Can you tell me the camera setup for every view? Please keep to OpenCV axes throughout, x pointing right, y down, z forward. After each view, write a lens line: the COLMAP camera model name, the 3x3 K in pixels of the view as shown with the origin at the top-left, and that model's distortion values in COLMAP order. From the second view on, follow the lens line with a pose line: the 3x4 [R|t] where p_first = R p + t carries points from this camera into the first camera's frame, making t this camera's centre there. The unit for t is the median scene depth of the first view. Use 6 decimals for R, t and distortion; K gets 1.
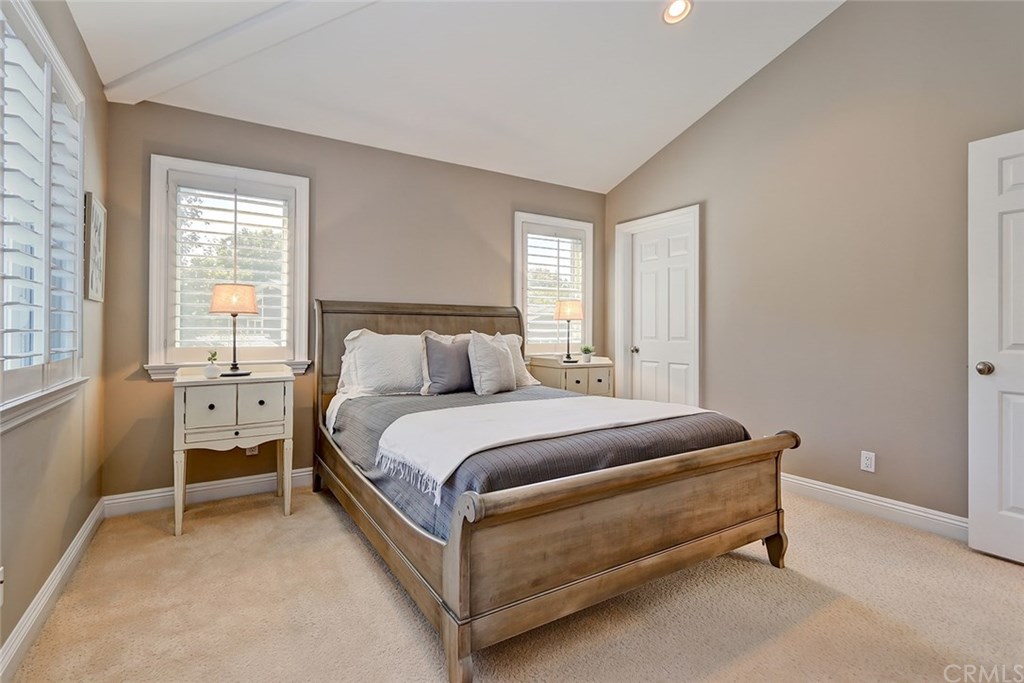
lens RADIAL K [[481.7, 0, 510.7], [0, 481.7, 336.1], [0, 0, 1]] dist [0.001529, -0.003439]
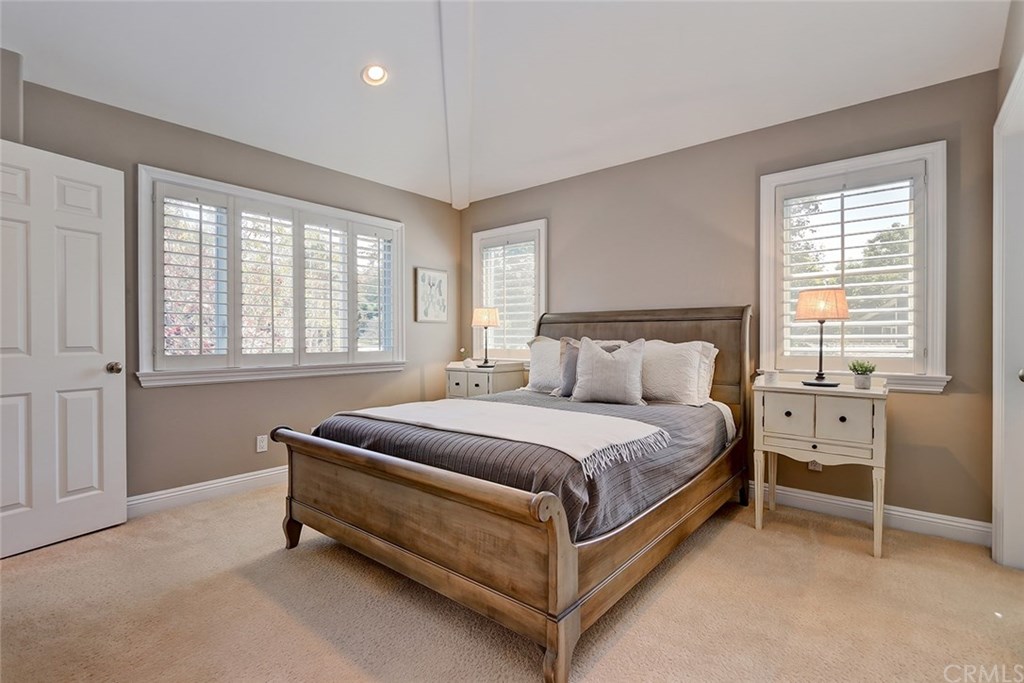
lens RADIAL K [[481.7, 0, 482.6], [0, 481.7, 337.8], [0, 0, 1]] dist [0.001529, -0.003439]
pose [[0.290125, -0.002719, -0.956985, 0.591844], [-0.009369, 0.999940, -0.005682, -0.001618], [0.956943, 0.010615, 0.290082, 0.374411]]
